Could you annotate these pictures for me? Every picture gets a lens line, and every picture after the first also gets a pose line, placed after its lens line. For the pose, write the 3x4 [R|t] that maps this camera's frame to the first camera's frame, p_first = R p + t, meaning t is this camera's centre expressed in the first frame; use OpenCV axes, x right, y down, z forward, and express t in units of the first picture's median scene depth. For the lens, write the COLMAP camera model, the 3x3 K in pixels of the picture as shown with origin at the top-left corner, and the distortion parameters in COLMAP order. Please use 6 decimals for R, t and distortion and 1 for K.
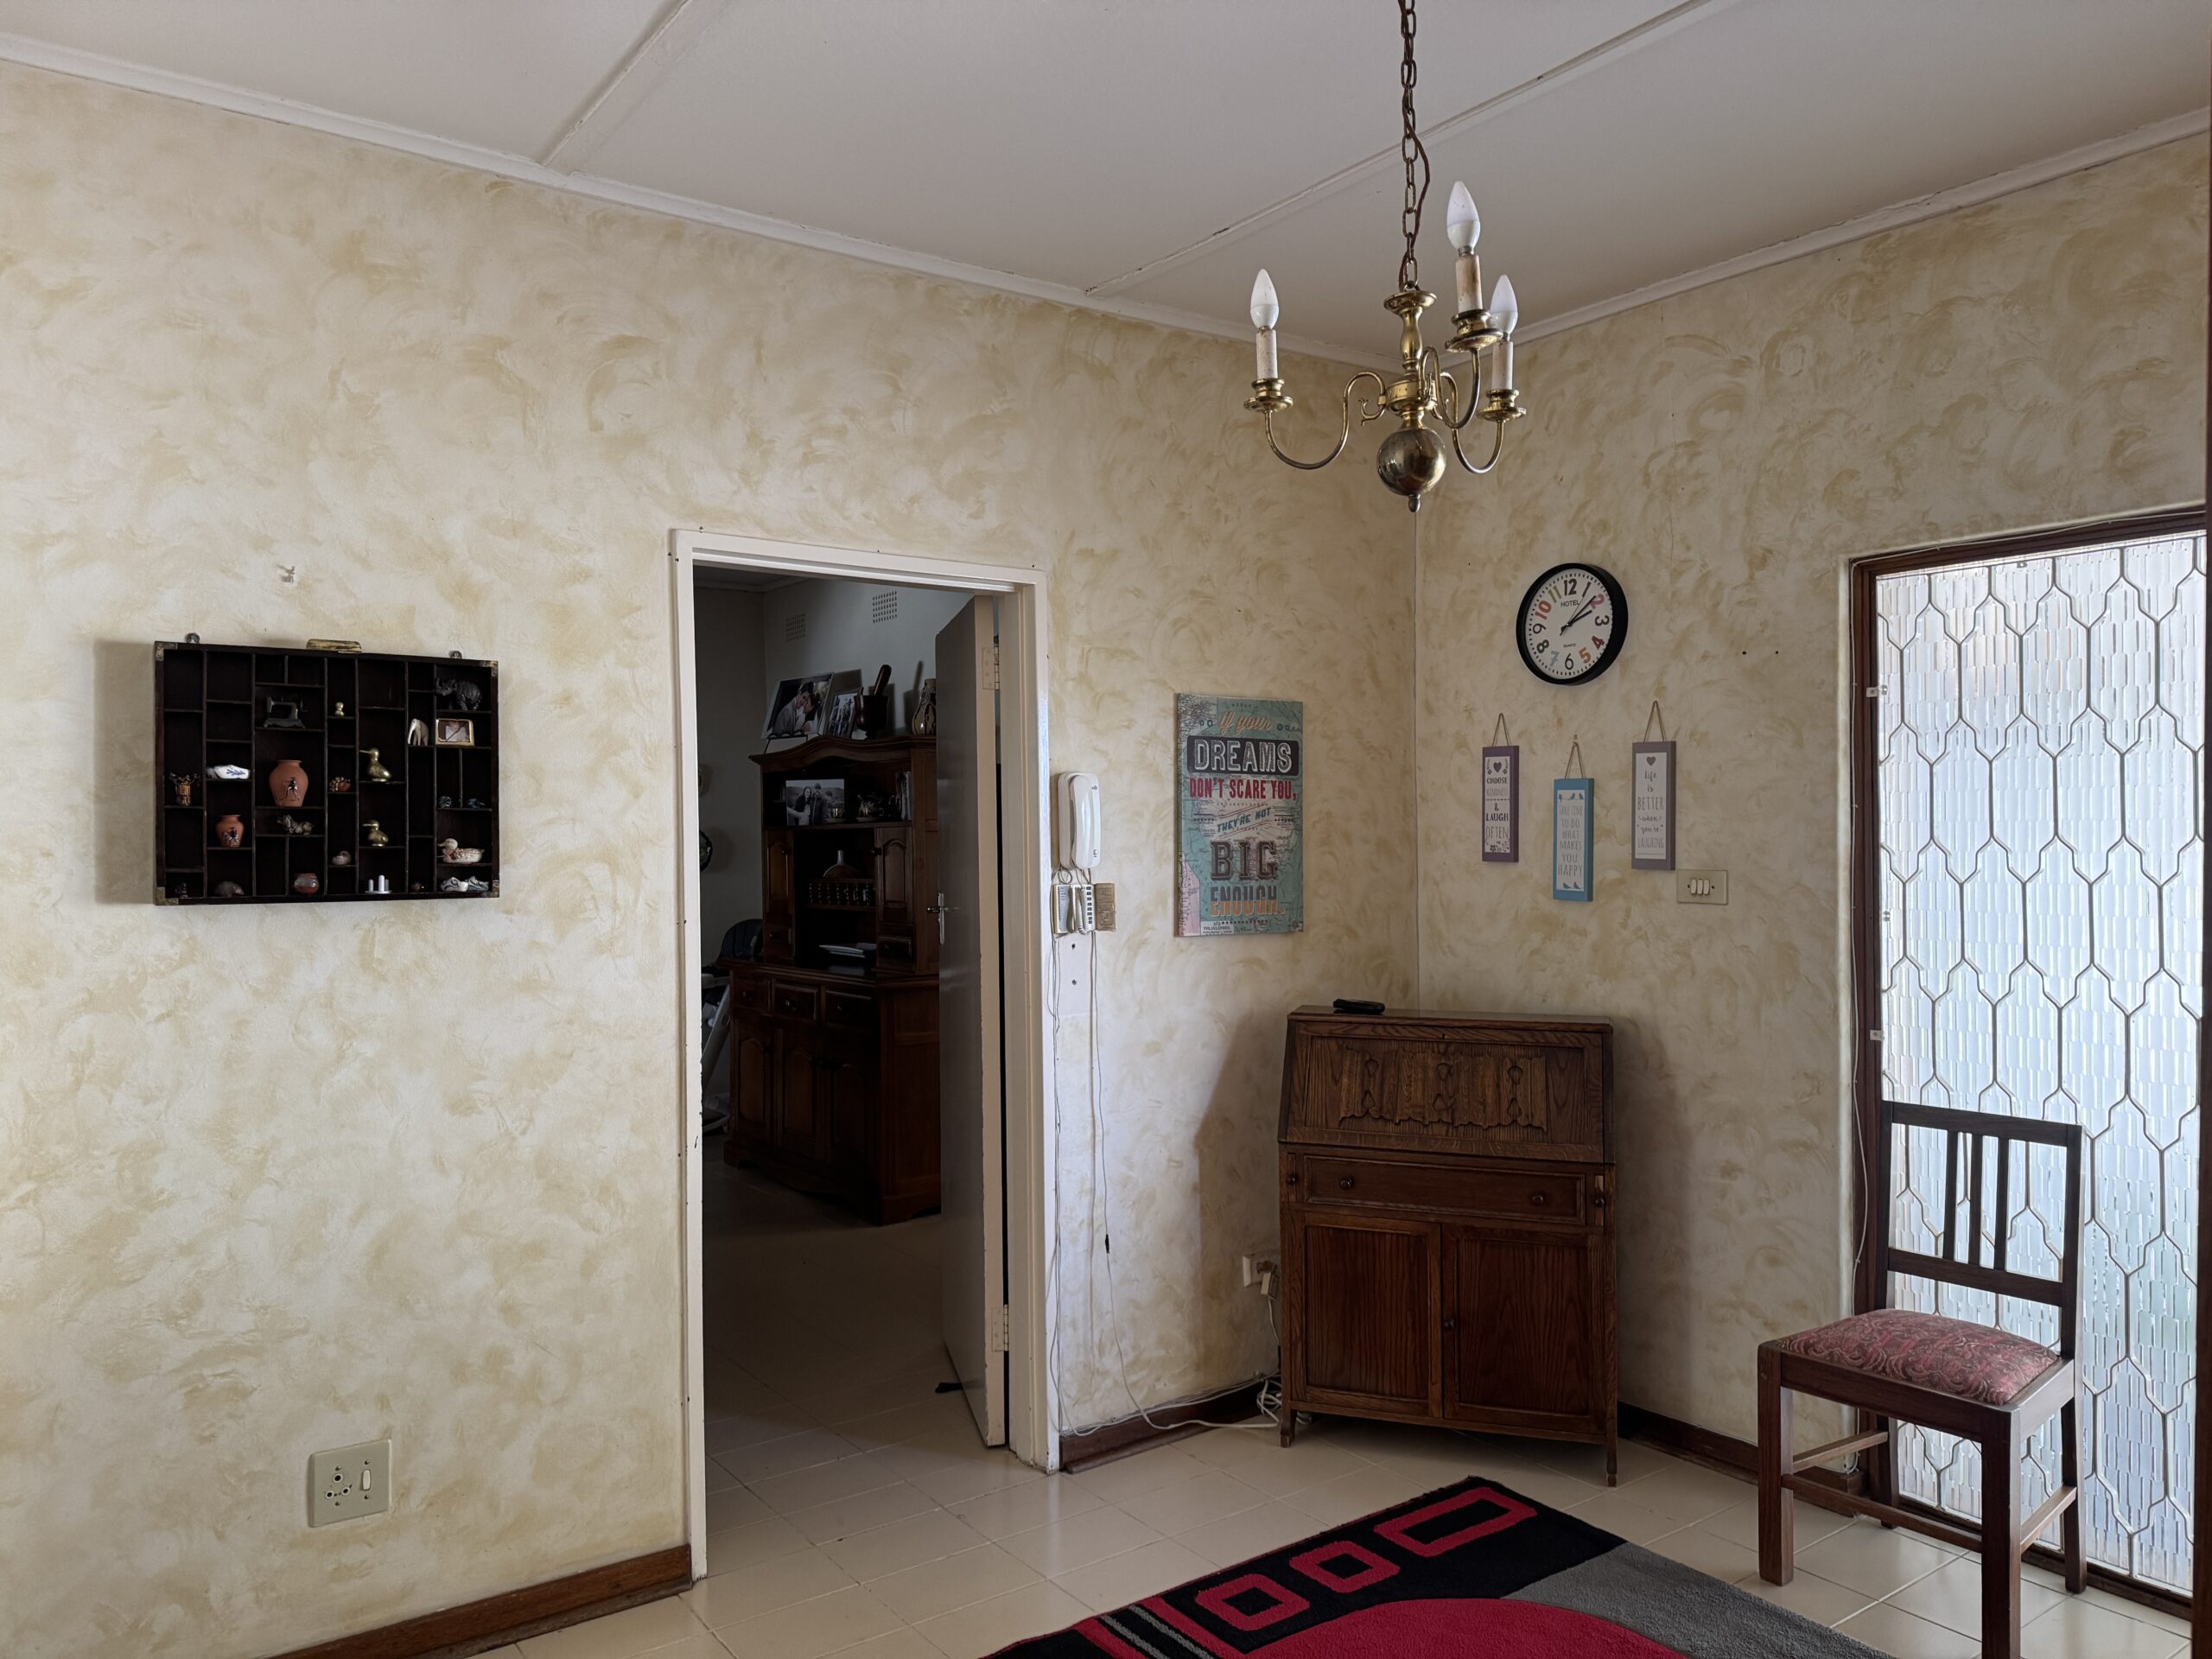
lens RADIAL K [[1562.8, 0, 1105.5], [0, 1562.8, 834.9], [0, 0, 1]] dist [0.003523, 0.001371]
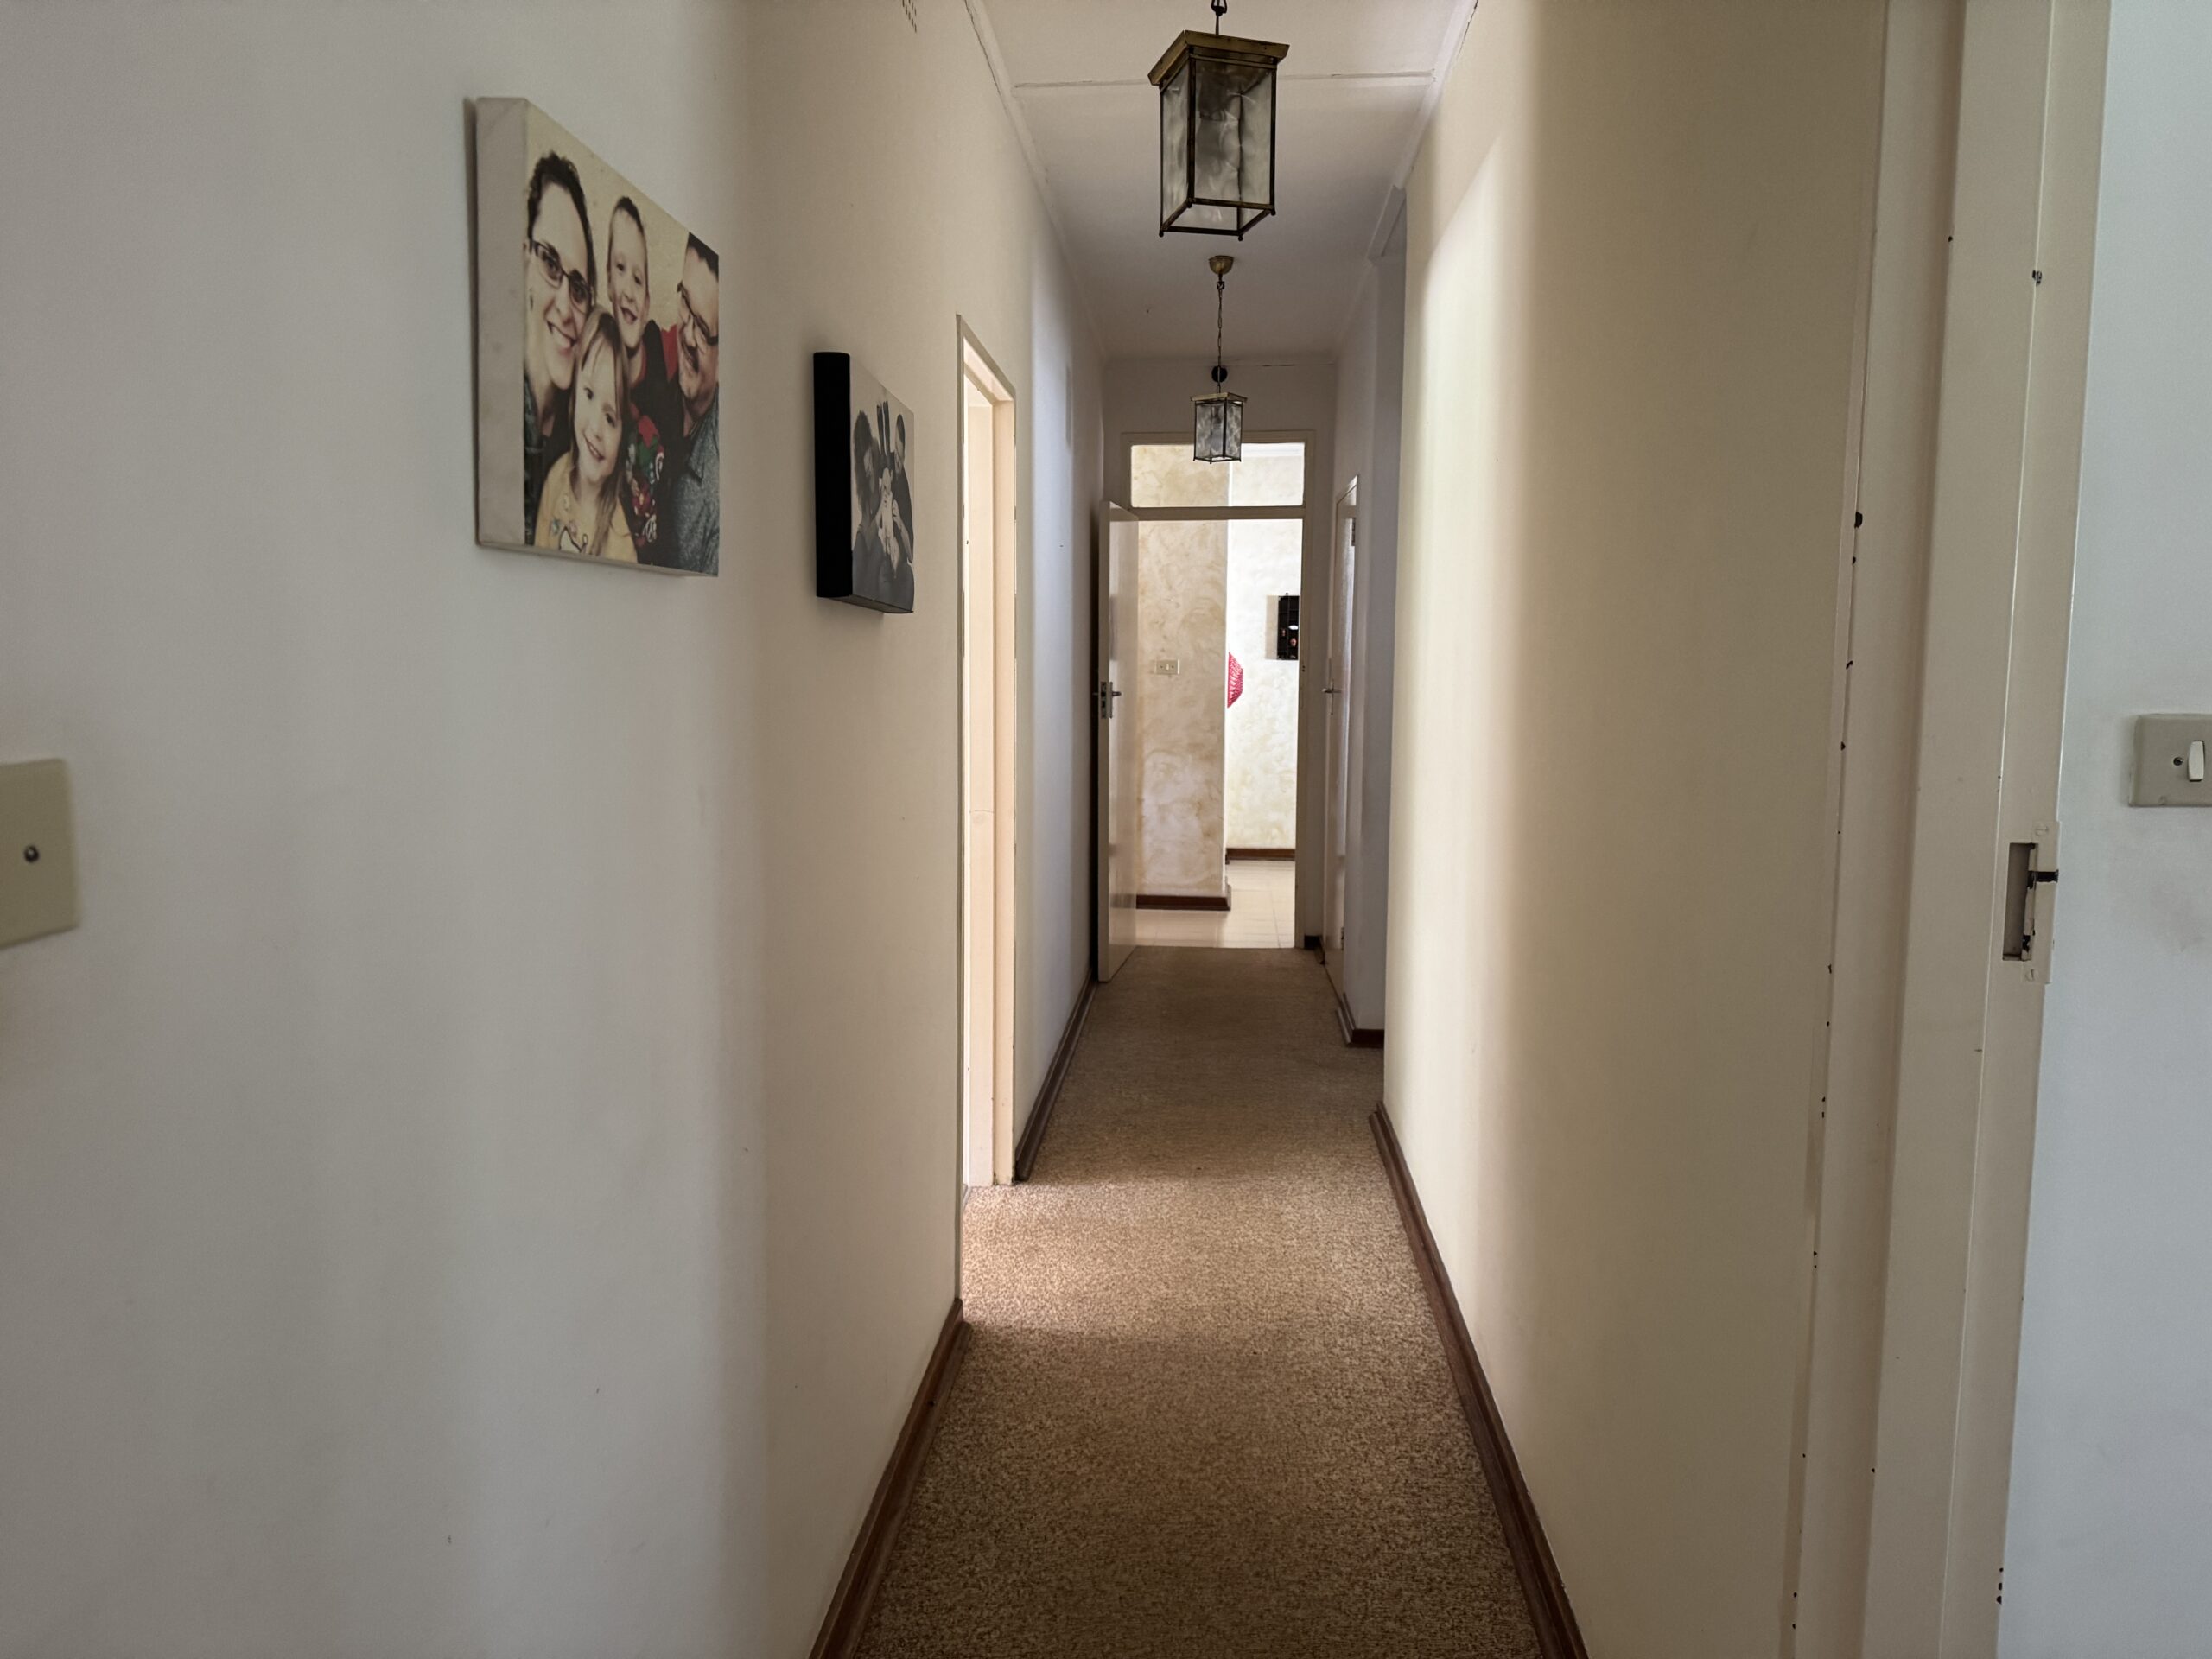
lens RADIAL K [[1562.8, 0, 1104.7], [0, 1562.8, 826.6], [0, 0, 1]] dist [0.003523, 0.001371]
pose [[0.761403, 0.085931, -0.642558, 1.740051], [-0.013606, 0.993076, 0.116684, 0.005943], [0.648136, -0.080101, 0.757300, -2.459321]]
